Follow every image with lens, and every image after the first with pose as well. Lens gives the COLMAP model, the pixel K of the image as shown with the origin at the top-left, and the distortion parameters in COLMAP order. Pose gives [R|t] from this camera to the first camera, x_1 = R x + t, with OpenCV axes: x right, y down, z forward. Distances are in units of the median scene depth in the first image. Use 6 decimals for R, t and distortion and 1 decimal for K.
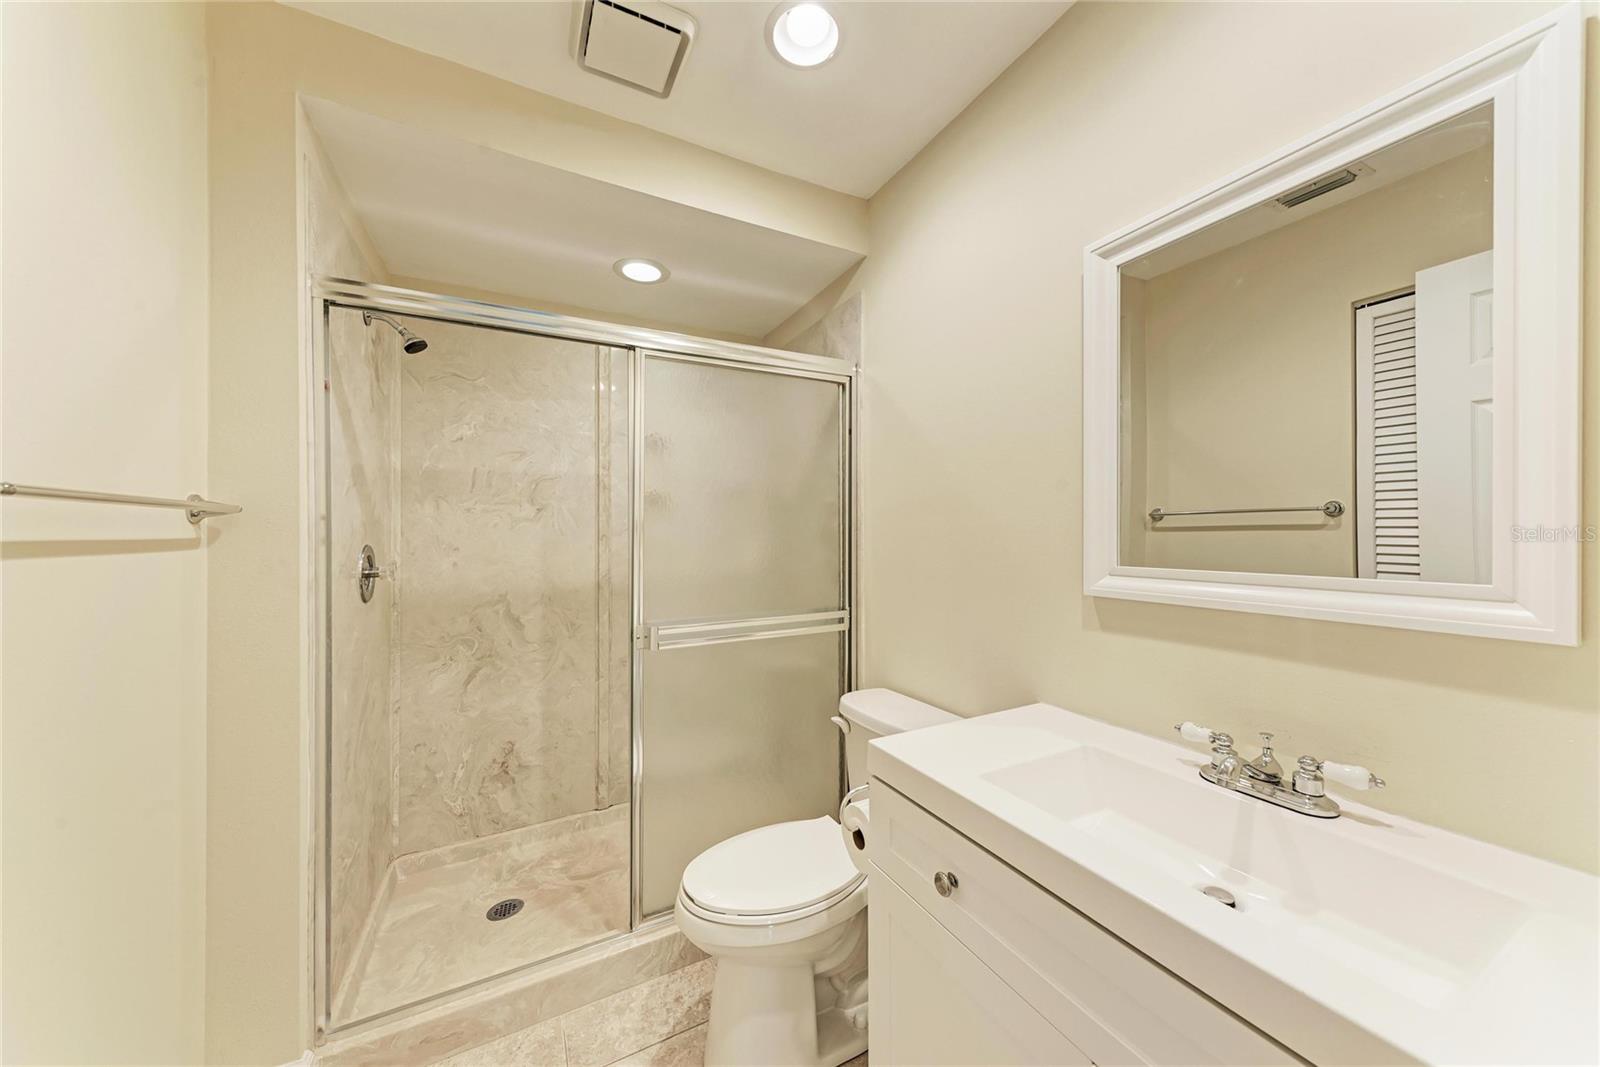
lens RADIAL K [[552.8, 0, 796.2], [0, 552.8, 539.6], [0, 0, 1]] dist [0.014675, -0.000344]
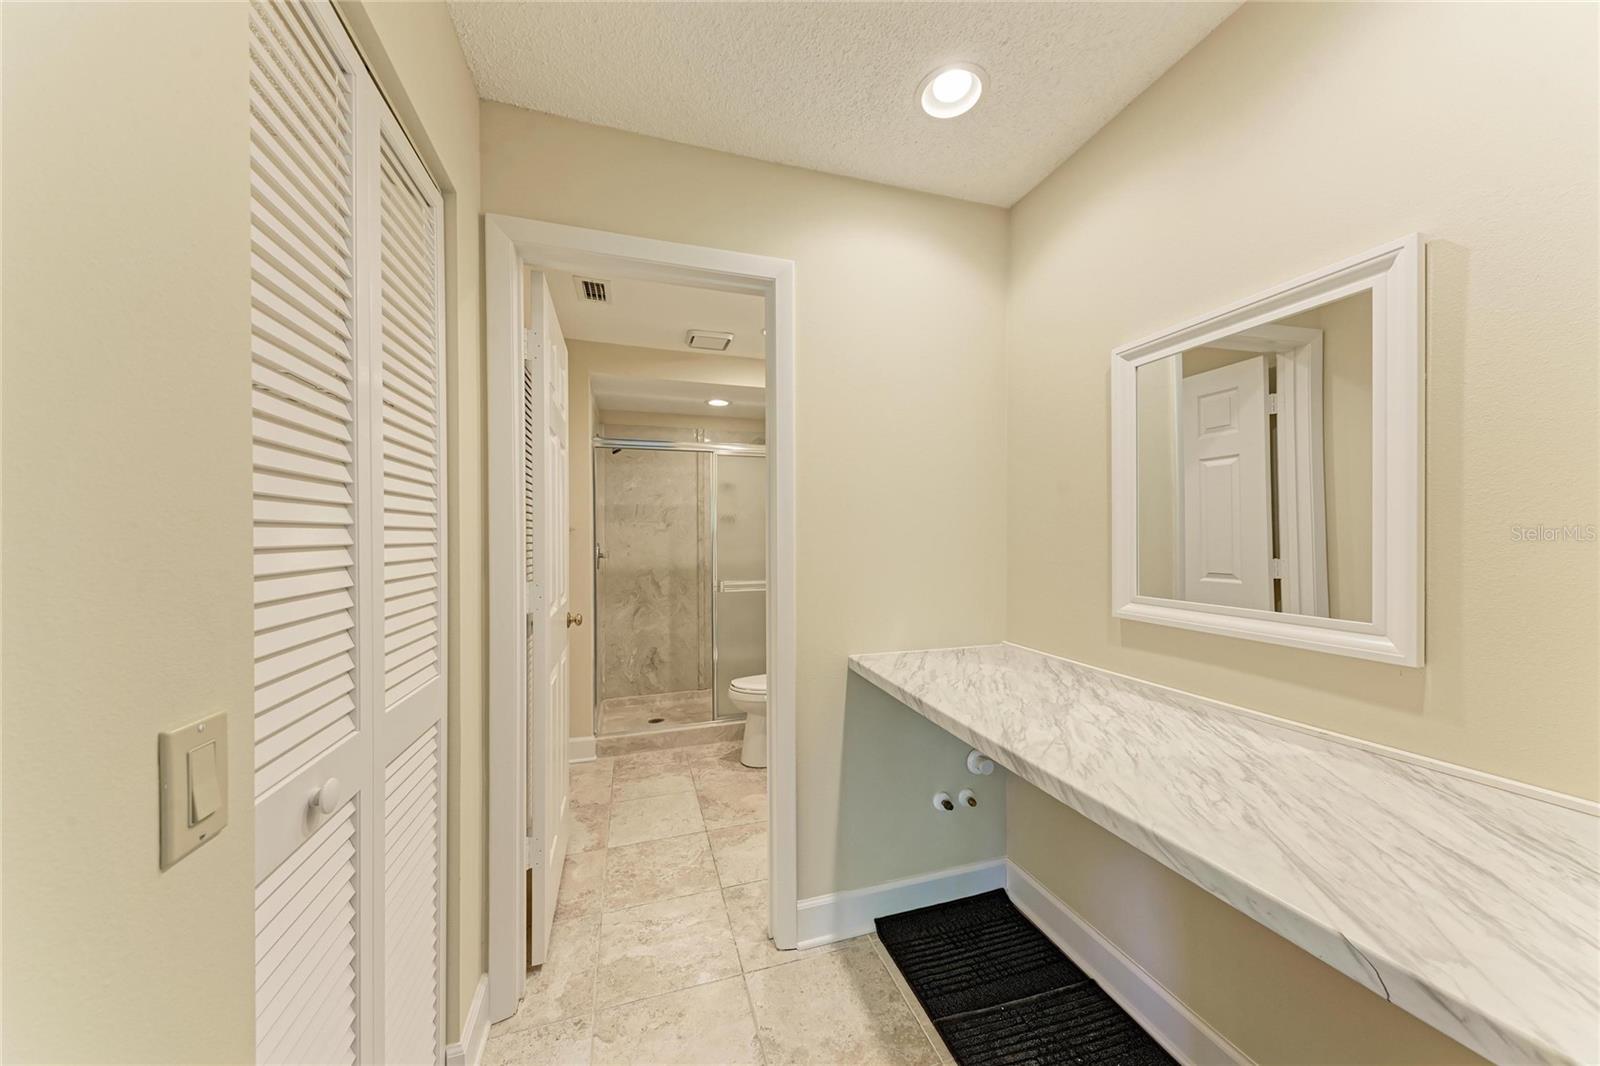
lens RADIAL K [[552.8, 0, 796.2], [0, 552.8, 539.1], [0, 0, 1]] dist [0.014675, -0.000344]
pose [[0.984854, -0.005490, -0.173296, 0.295607], [0.005924, 0.999980, 0.001983, -0.008349], [0.173282, -0.002979, 0.984868, -0.788771]]
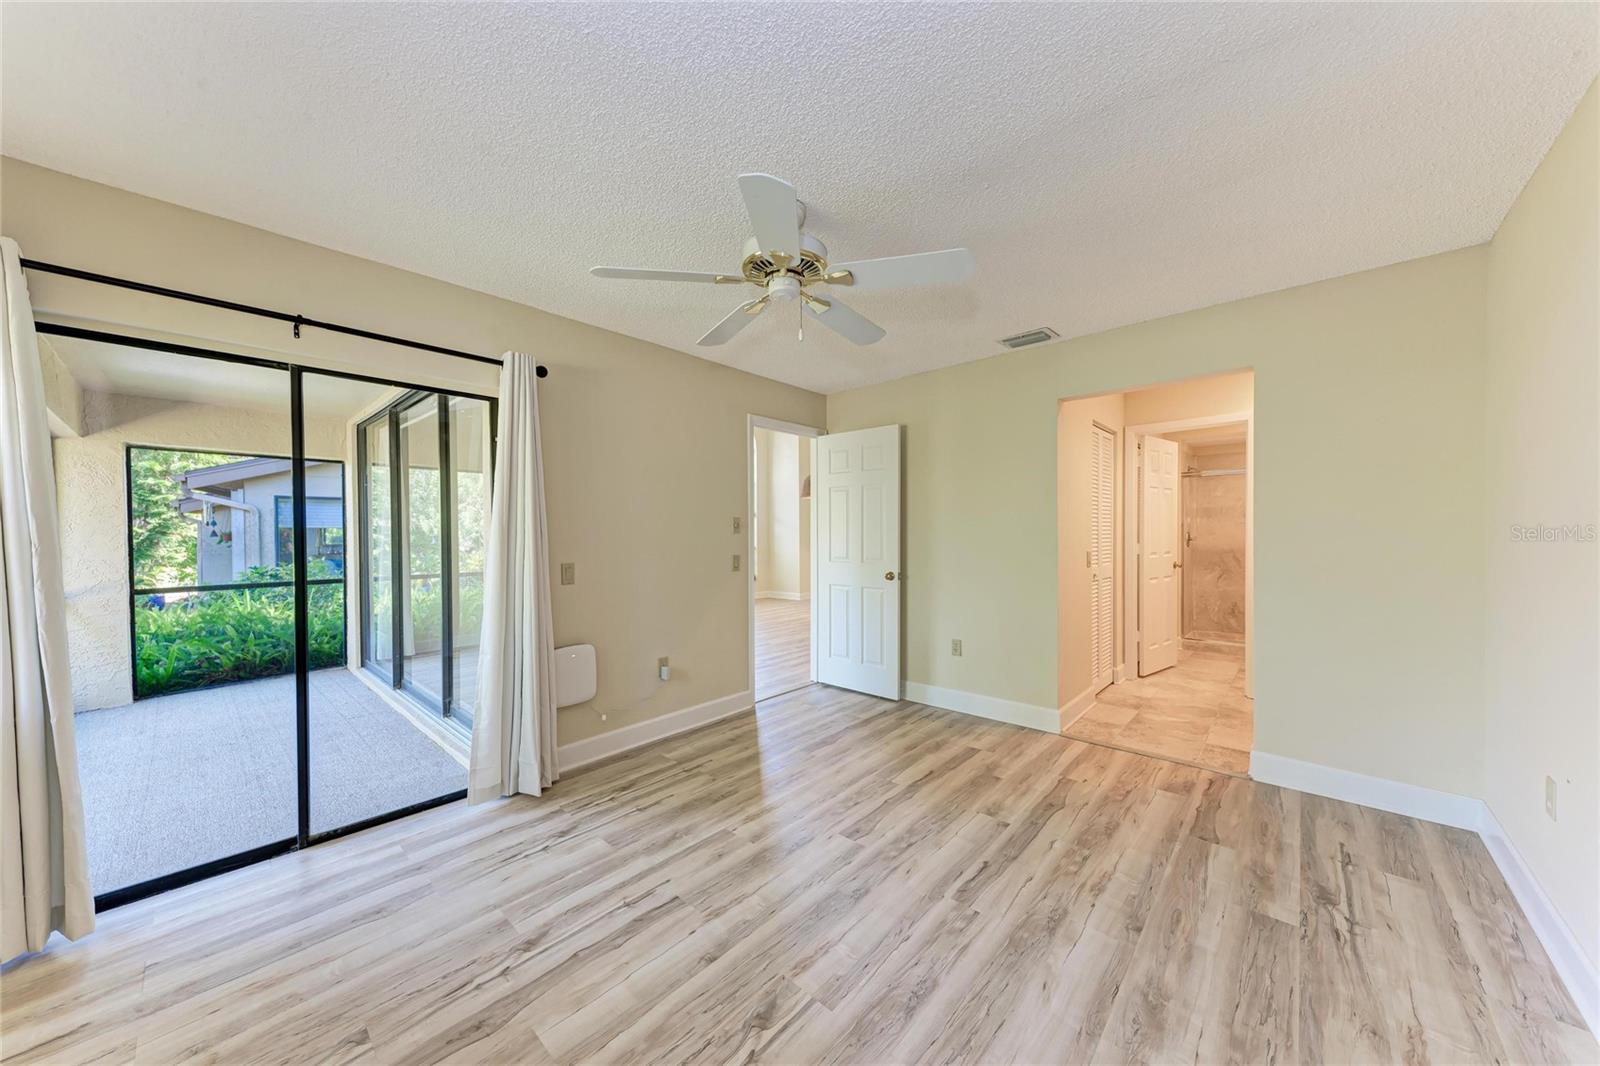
lens RADIAL K [[552.8, 0, 796.2], [0, 552.8, 539.1], [0, 0, 1]] dist [0.014675, -0.000344]
pose [[0.361907, 0.007875, -0.932181, 1.321394], [0.005781, 0.999926, 0.010691, 0.001038], [0.932196, -0.009258, 0.361835, -2.108661]]
